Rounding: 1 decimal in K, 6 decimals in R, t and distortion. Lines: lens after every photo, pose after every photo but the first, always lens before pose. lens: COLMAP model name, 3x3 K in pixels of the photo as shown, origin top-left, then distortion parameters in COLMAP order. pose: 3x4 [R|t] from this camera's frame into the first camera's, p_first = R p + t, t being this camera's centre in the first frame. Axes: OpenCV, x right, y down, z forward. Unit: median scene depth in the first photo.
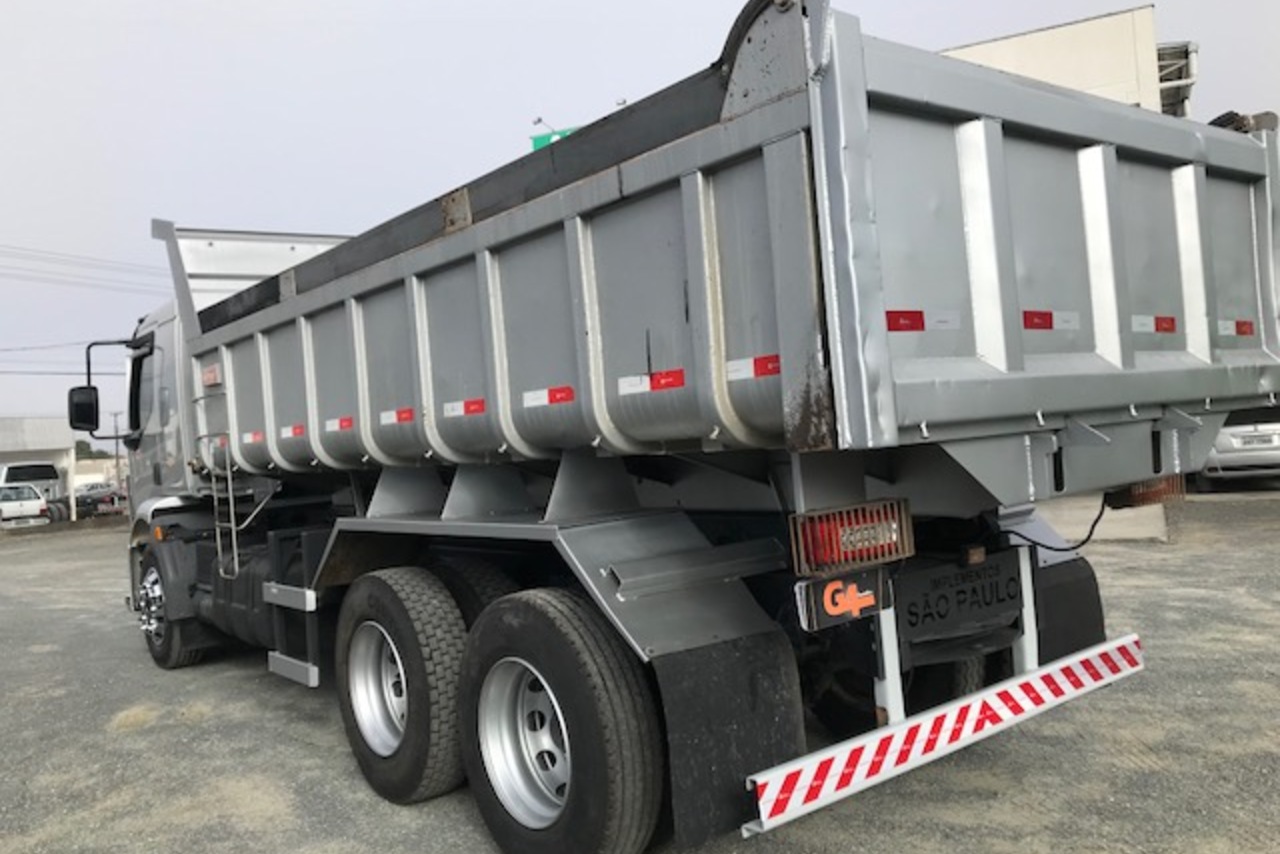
lens RADIAL K [[1054.1, 0, 640.0], [0, 1054.1, 427.0], [0, 0, 1]] dist [0.015996, 0.002461]
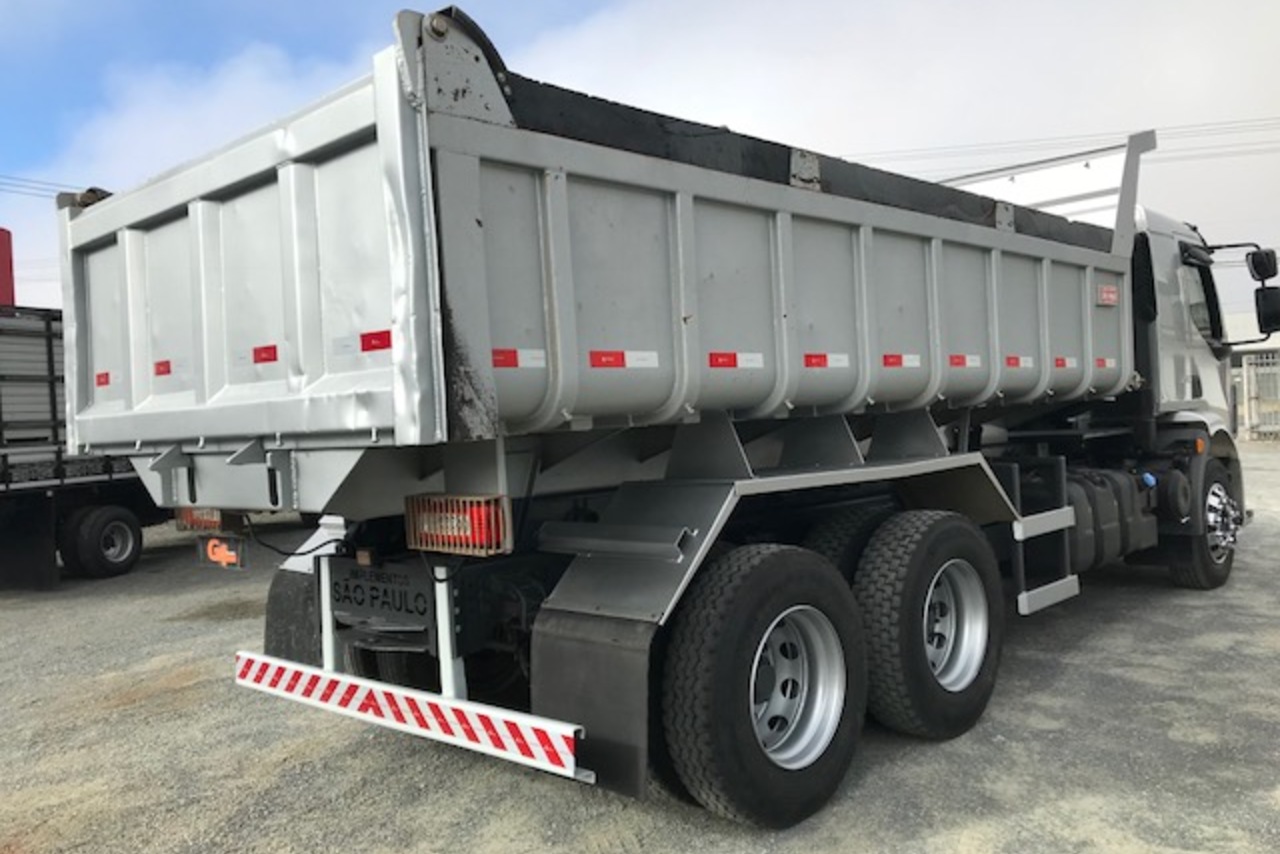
lens RADIAL K [[992.2, 0, 640.0], [0, 992.2, 427.0], [0, 0, 1]] dist [-0.002912, -0.000382]
pose [[0.177735, 0.089671, -0.979984, 1.309451], [0.052547, 0.993554, 0.100443, -0.094099], [0.982675, -0.069348, 0.171877, 1.084014]]
